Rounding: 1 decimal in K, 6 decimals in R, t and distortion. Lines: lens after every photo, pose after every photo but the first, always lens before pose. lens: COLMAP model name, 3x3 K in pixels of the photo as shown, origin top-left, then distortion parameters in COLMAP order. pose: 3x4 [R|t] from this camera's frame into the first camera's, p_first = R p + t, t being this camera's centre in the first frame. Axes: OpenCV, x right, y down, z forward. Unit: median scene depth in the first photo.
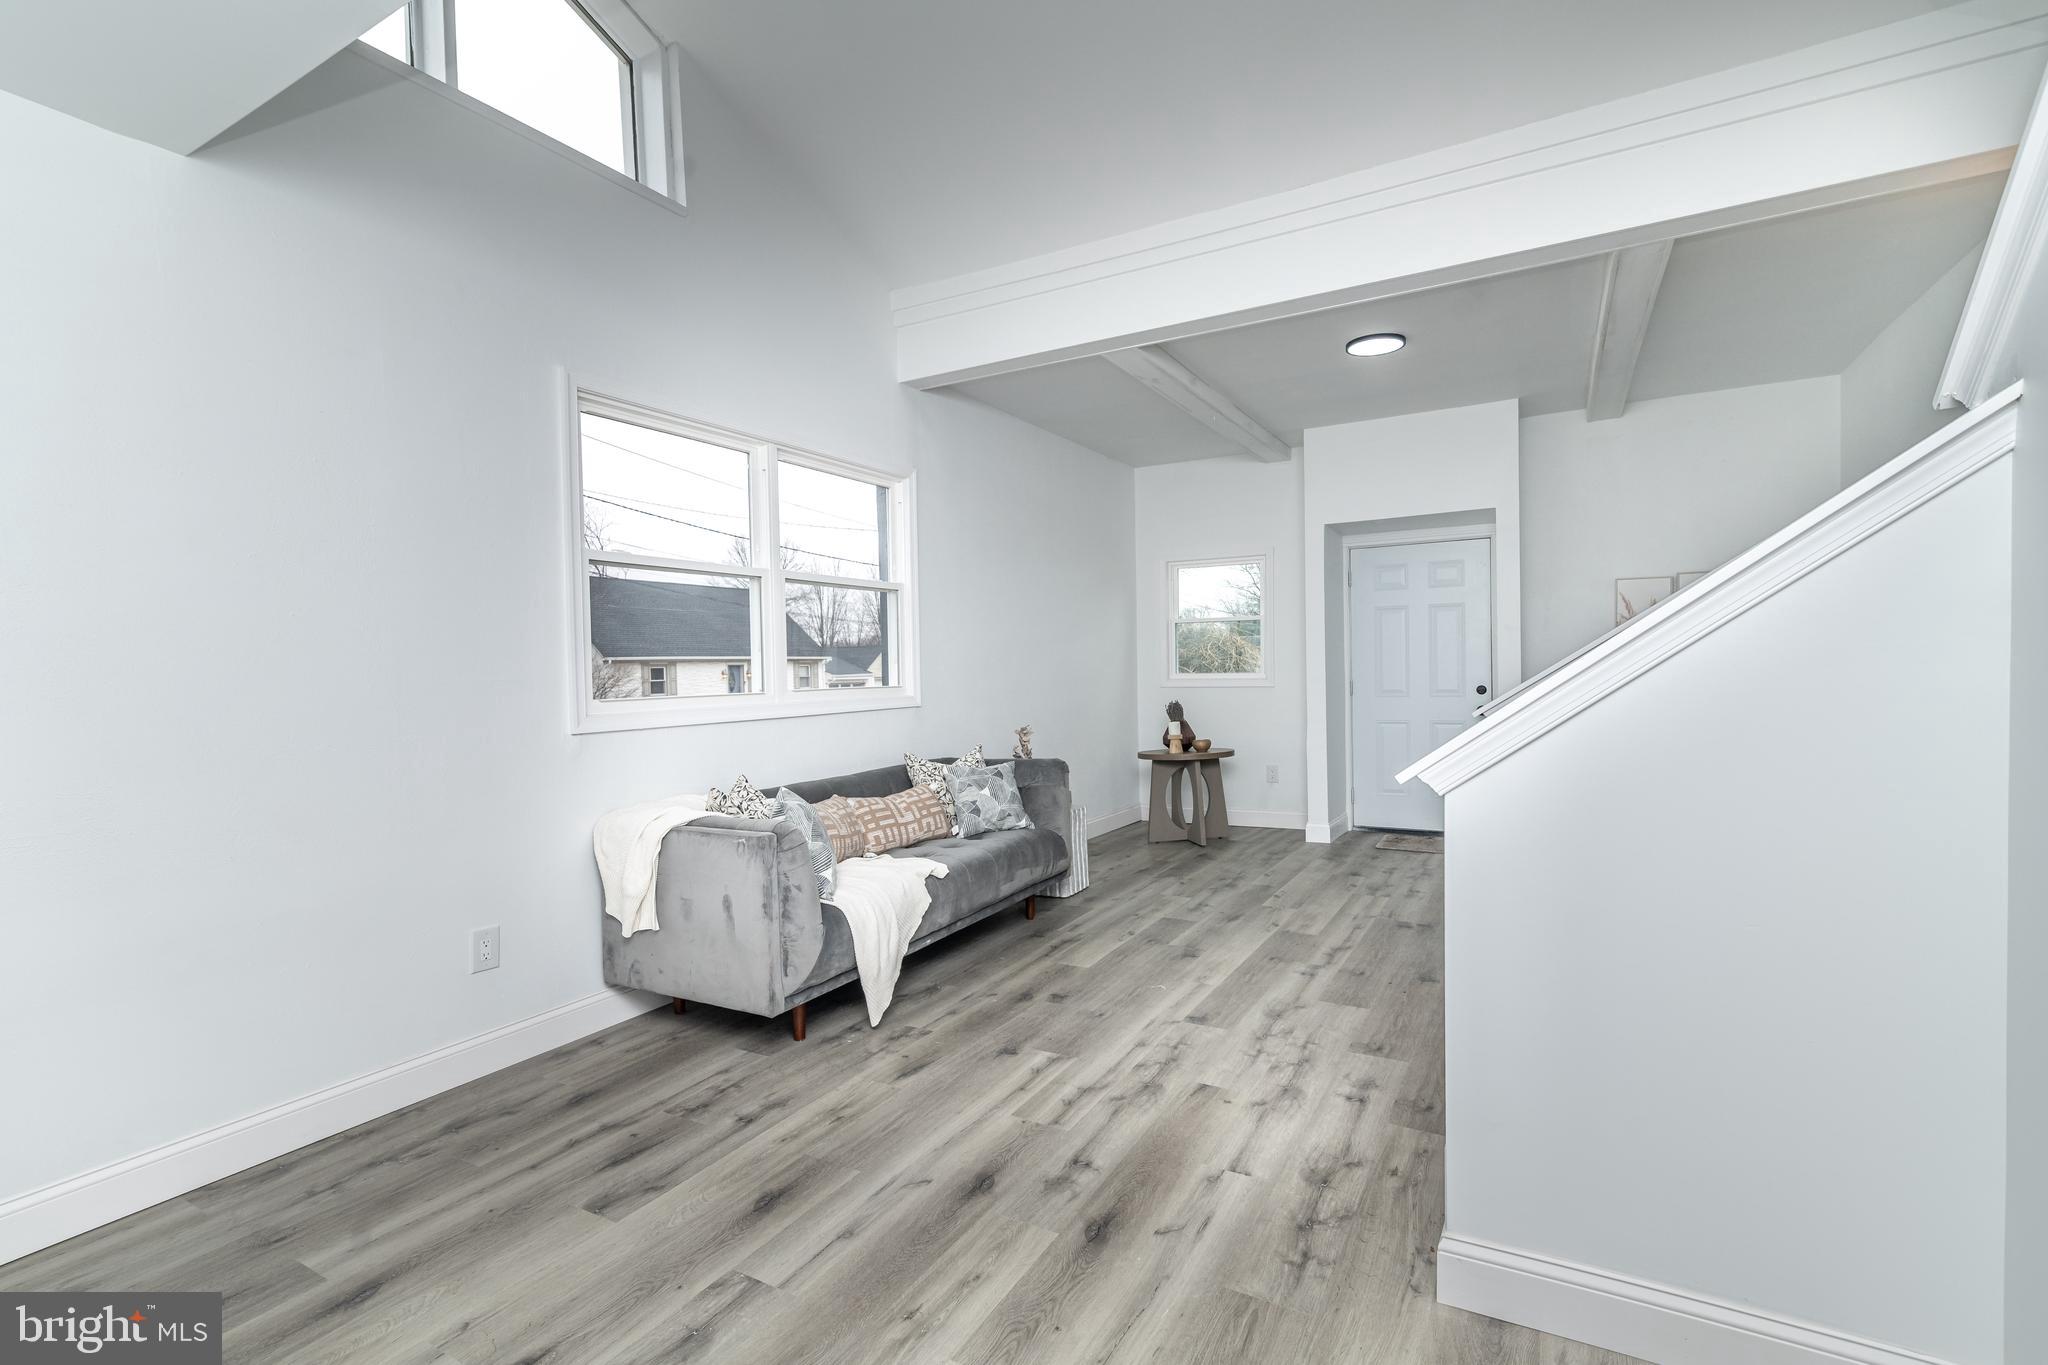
lens RADIAL K [[939.5, 0, 1024.0], [0, 939.5, 682.5], [0, 0, 1]] dist [0.002729, 0.000584]
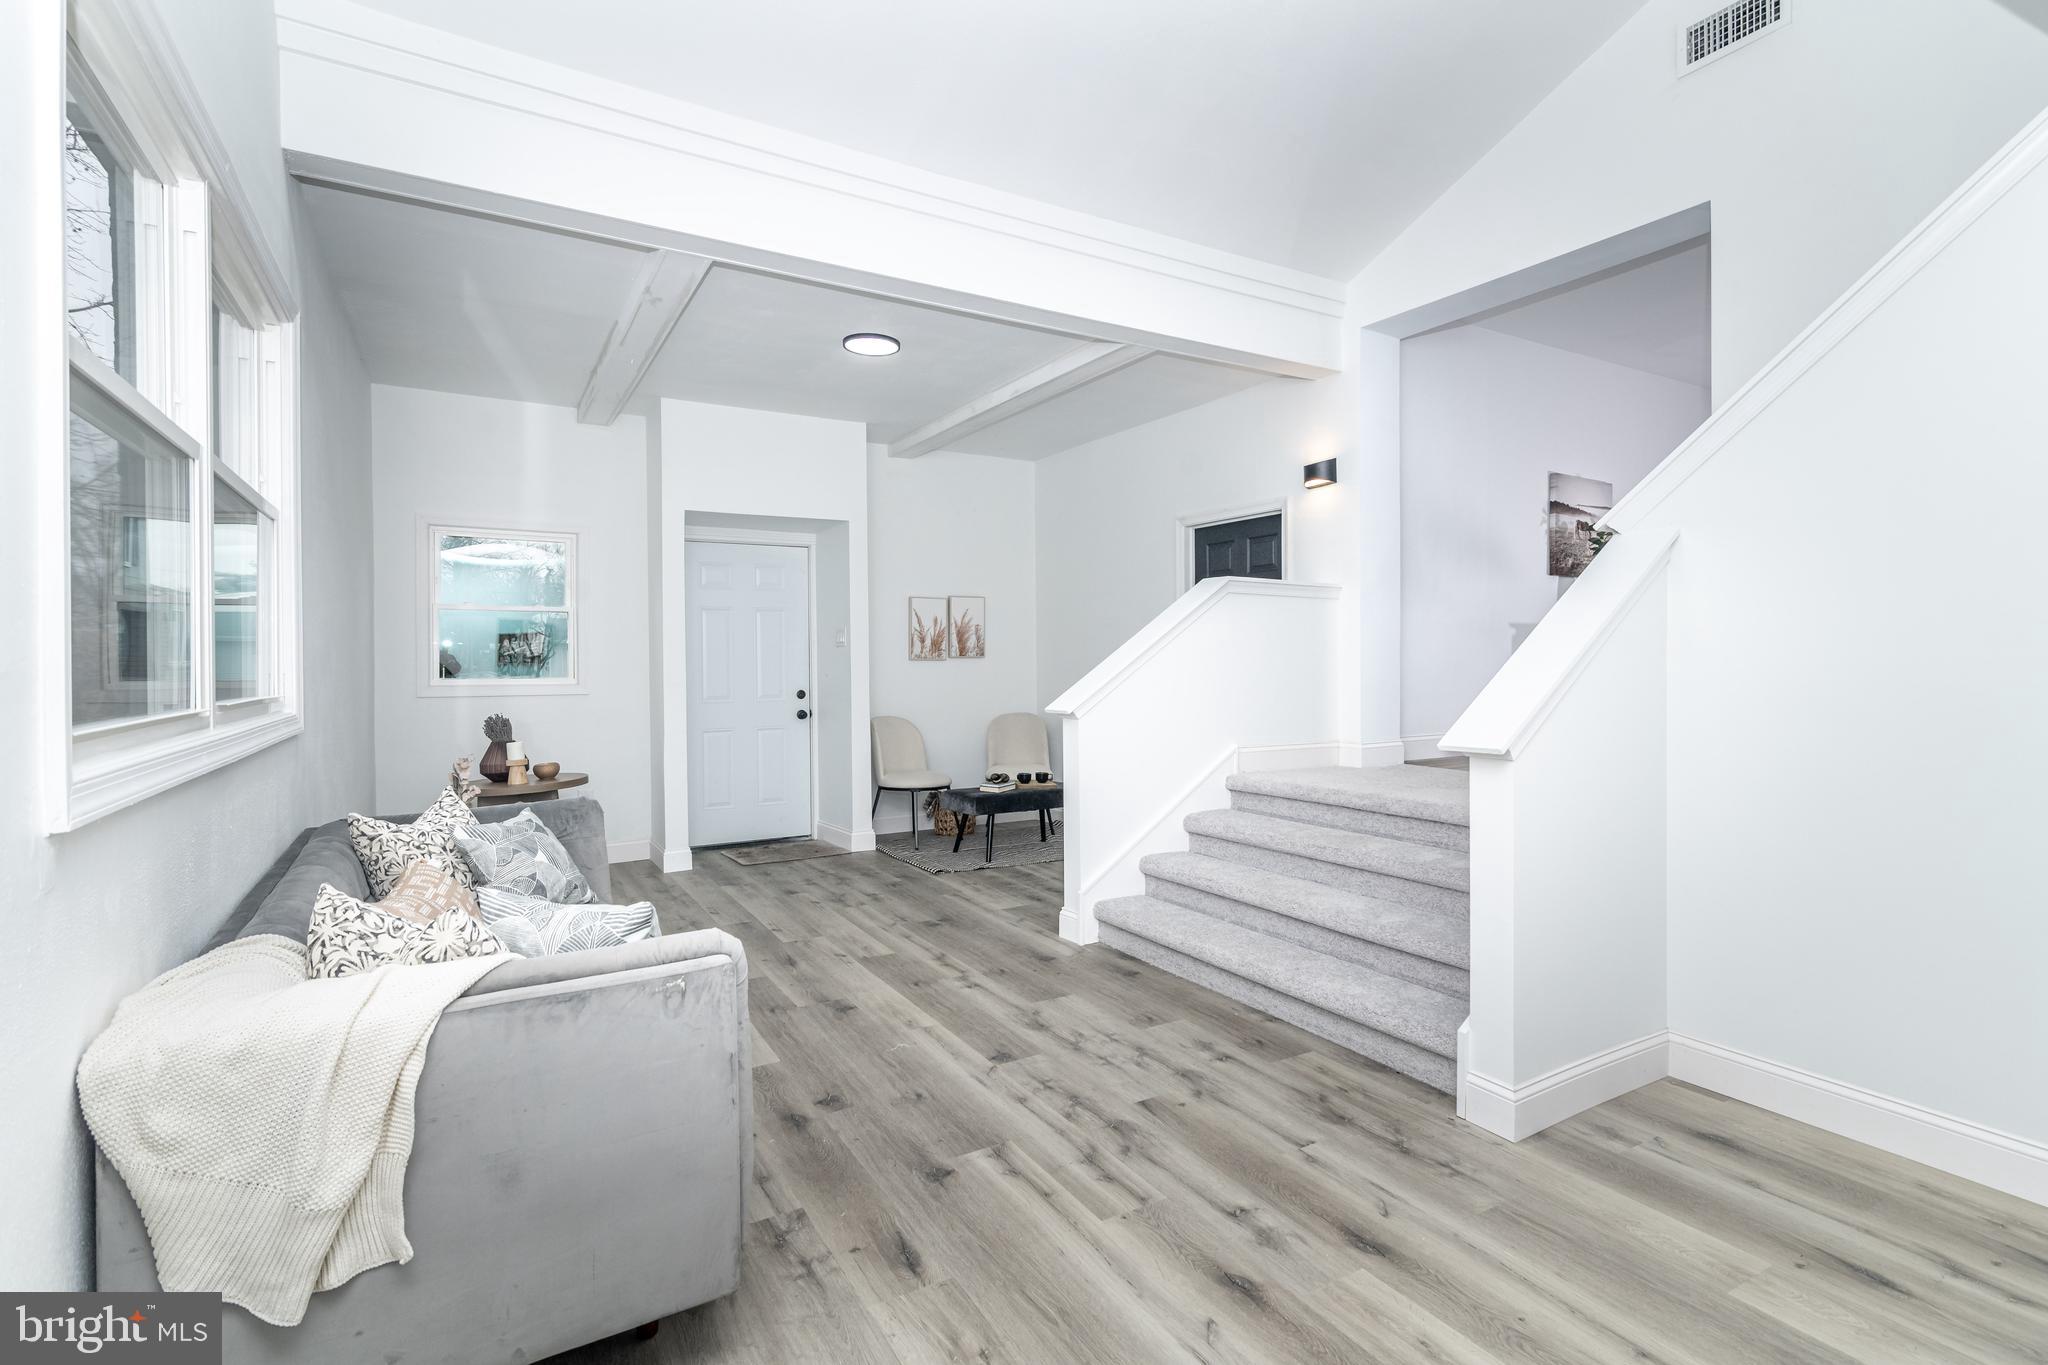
lens RADIAL K [[977.4, 0, 1033.9], [0, 977.4, 649.7], [0, 0, 1]] dist [-0.000108, 0.000237]
pose [[0.490690, 0.026262, 0.870938, -0.610118], [0.012305, 0.999237, -0.037064, 0.003594], [-0.871247, 0.028904, 0.489992, 0.491888]]
